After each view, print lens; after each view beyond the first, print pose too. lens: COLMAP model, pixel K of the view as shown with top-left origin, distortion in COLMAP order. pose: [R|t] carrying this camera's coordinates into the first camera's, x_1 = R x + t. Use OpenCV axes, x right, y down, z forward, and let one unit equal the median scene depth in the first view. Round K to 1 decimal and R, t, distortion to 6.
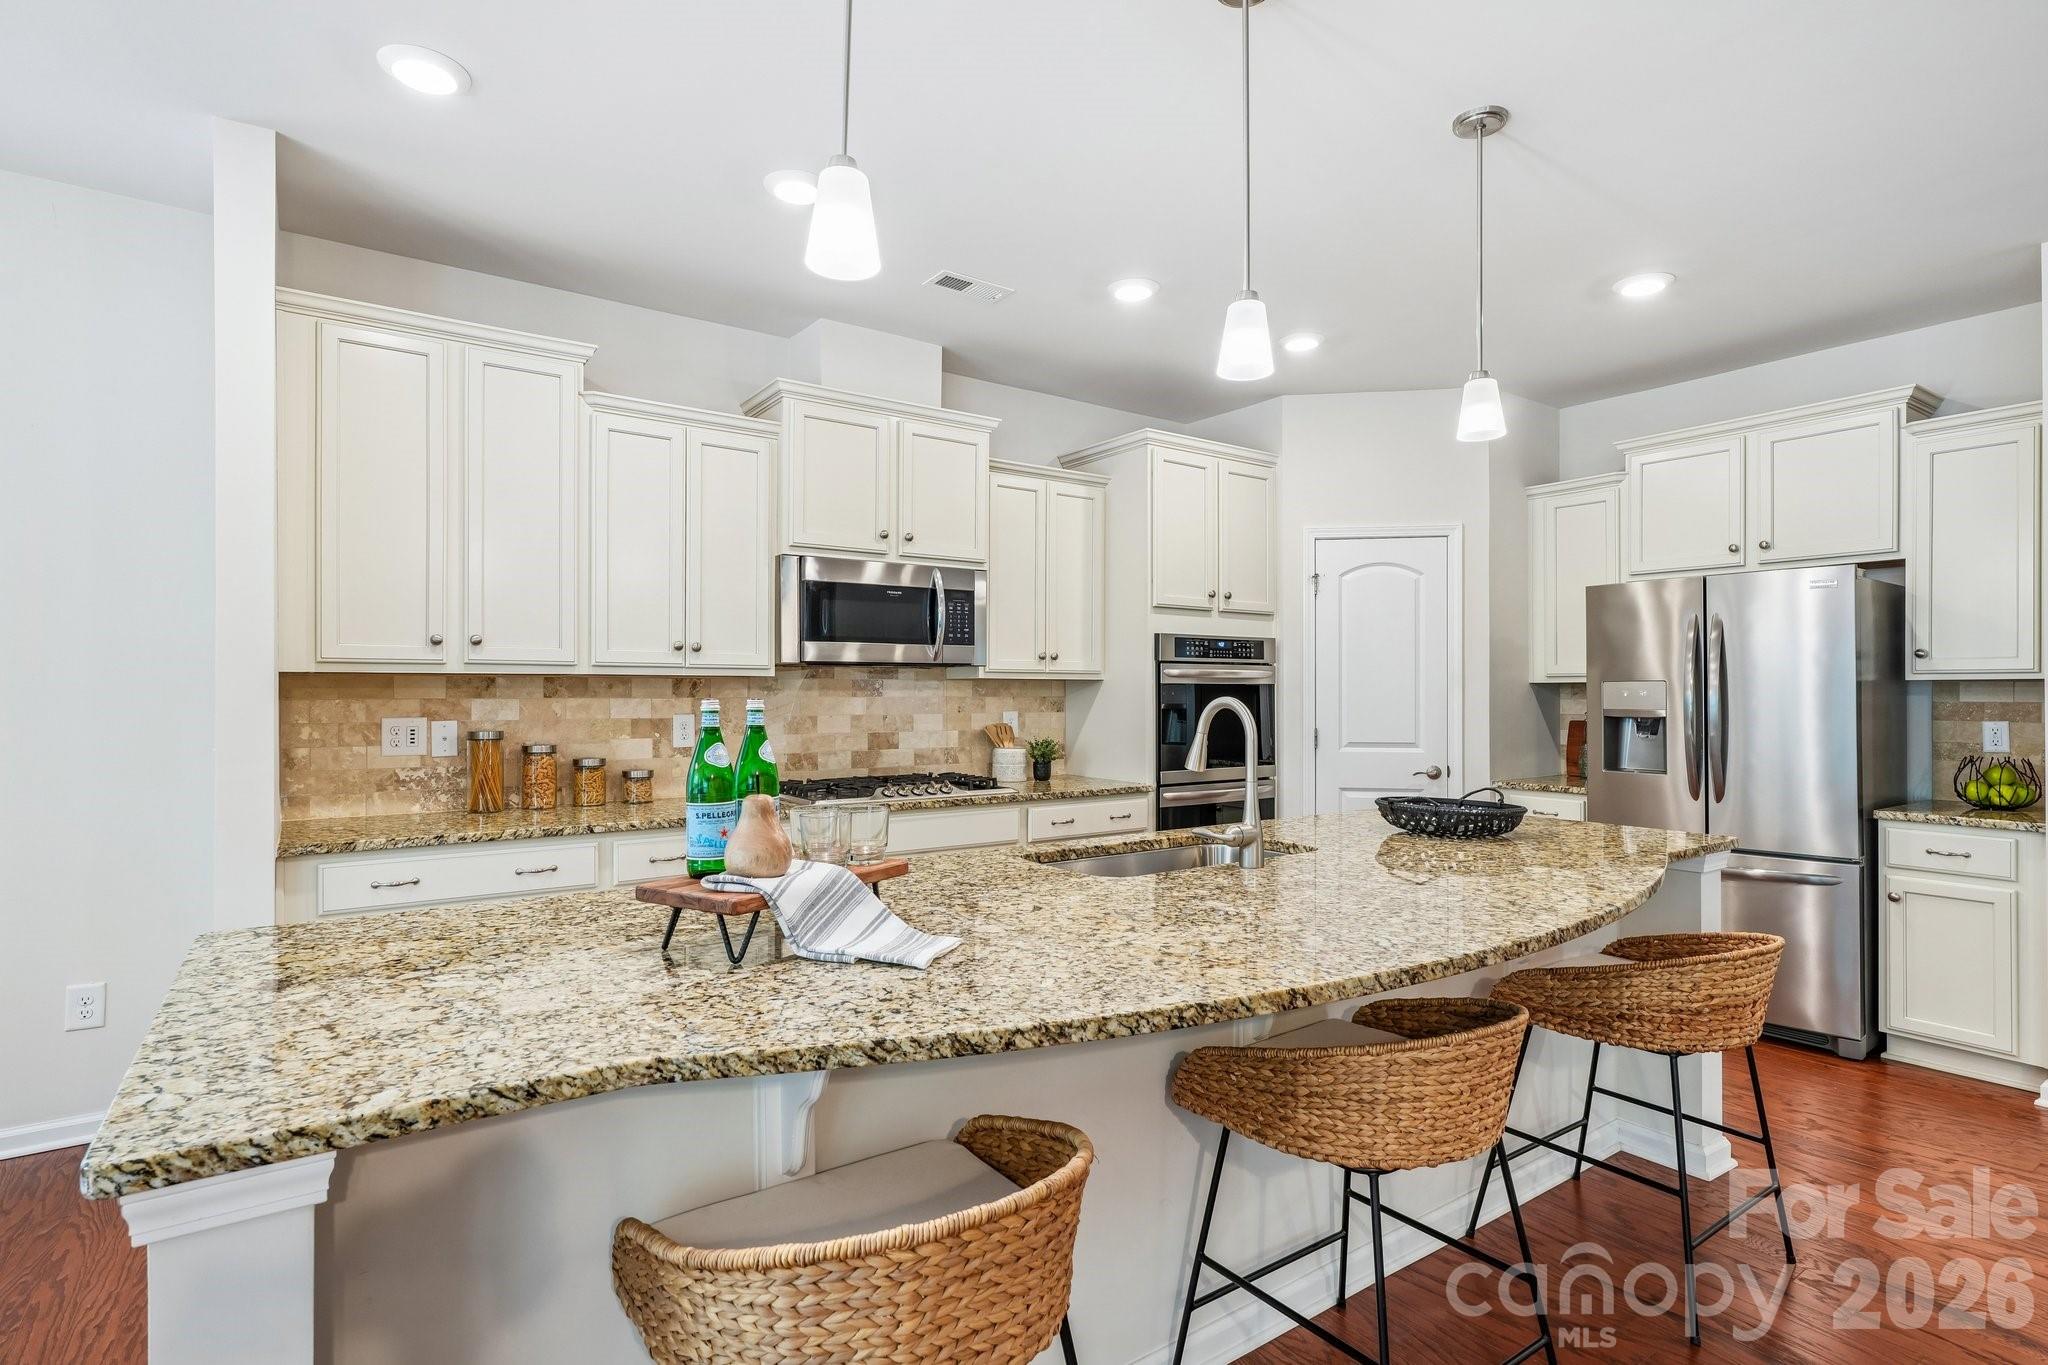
lens RADIAL K [[1021.2, 0, 1076.7], [0, 1021.2, 673.7], [0, 0, 1]] dist [0.001724, 0.003280]
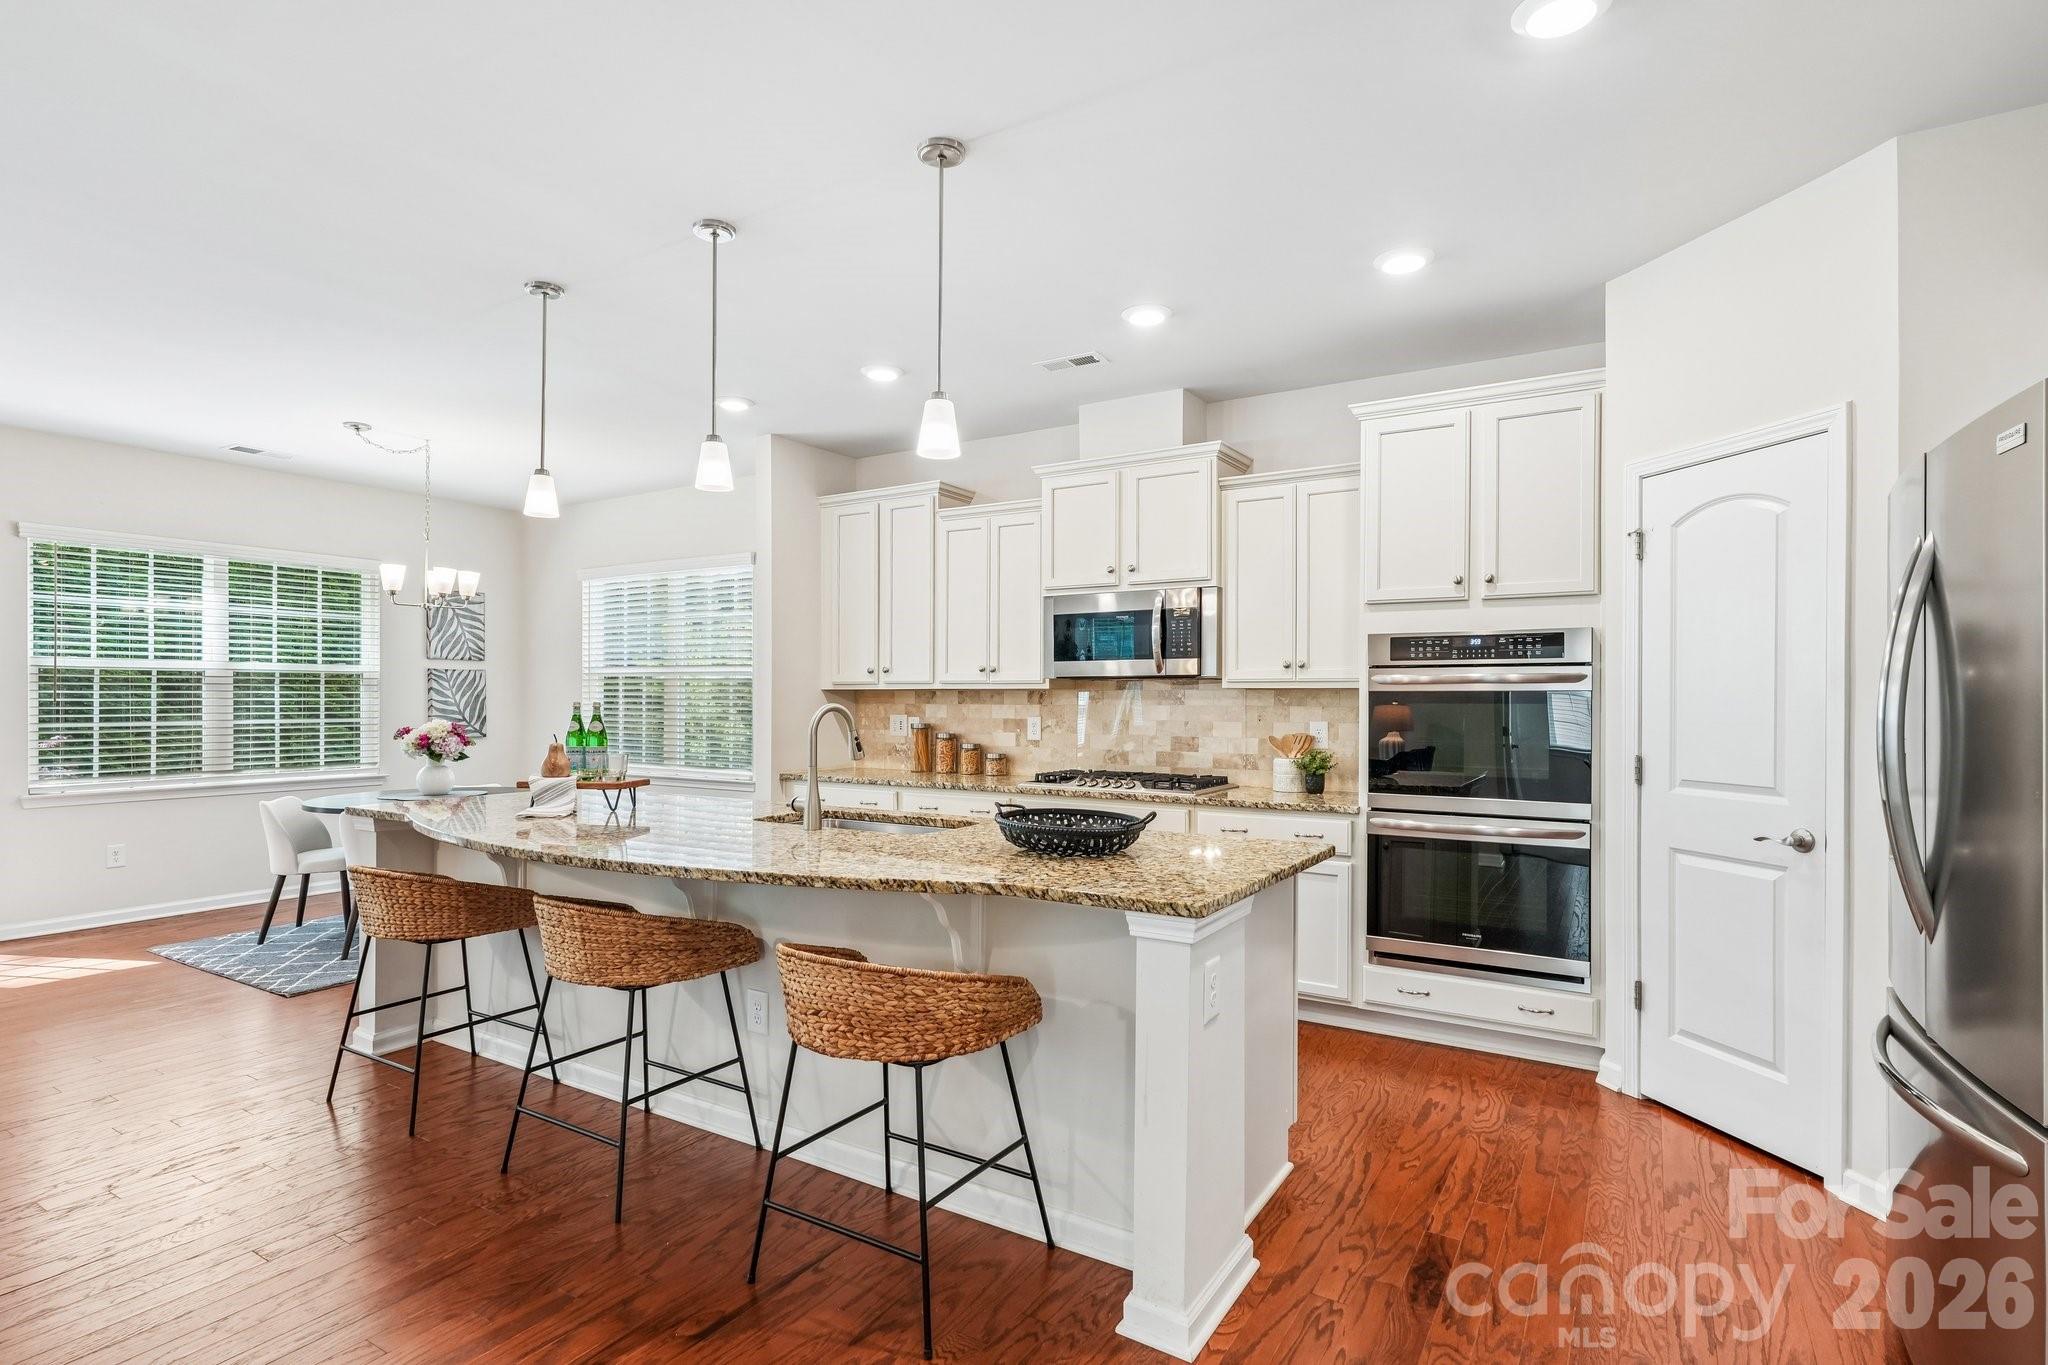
lens RADIAL K [[1021.2, 0, 1009.1], [0, 1021.2, 701.0], [0, 0, 1]] dist [0.001724, 0.003280]
pose [[0.374717, -0.000654, -0.927139, 0.866483], [0.010028, 0.999944, 0.003348, 0.013026], [0.927085, -0.010552, 0.374702, 0.430680]]
